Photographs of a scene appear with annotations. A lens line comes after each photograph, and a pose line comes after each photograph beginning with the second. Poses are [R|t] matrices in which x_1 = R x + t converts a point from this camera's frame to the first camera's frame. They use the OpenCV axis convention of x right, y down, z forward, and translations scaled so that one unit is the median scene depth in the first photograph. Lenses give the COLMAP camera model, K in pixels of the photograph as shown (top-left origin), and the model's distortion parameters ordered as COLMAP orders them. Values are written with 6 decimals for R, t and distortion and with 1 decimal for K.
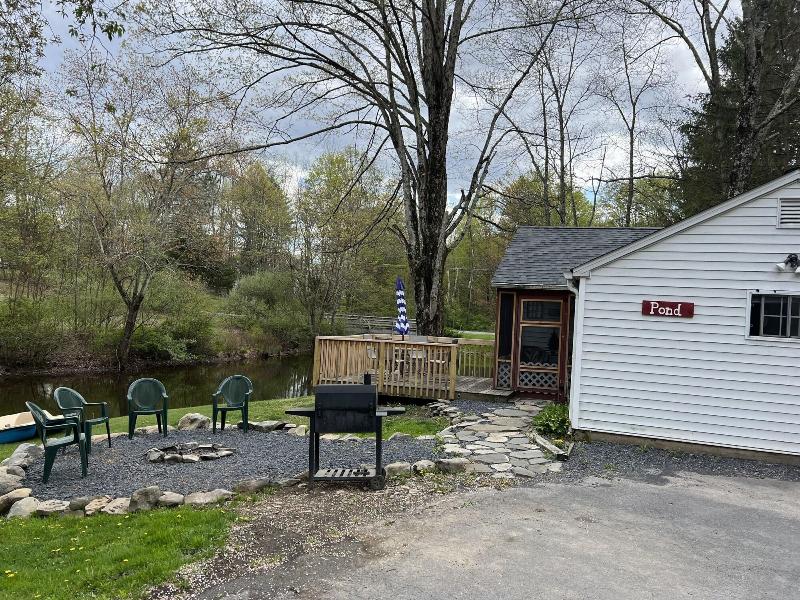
lens RADIAL K [[587.9, 0, 400.7], [0, 587.9, 334.9], [0, 0, 1]] dist [0.057690, -0.046592]
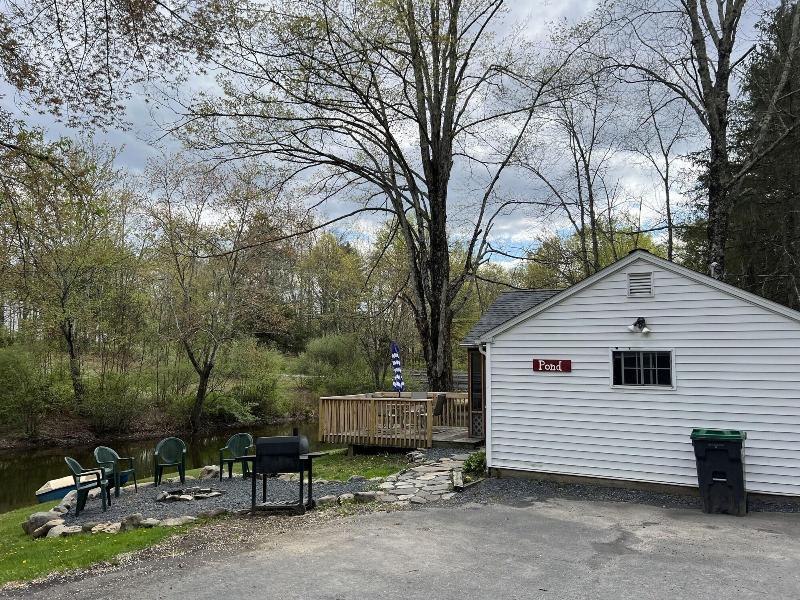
lens RADIAL K [[587.9, 0, 400.7], [0, 587.9, 334.9], [0, 0, 1]] dist [0.057690, -0.046592]
pose [[0.990260, -0.053953, -0.128351, 0.298330], [0.041858, 0.994584, -0.095135, -0.003613], [0.132789, 0.088836, 0.987155, -0.254142]]
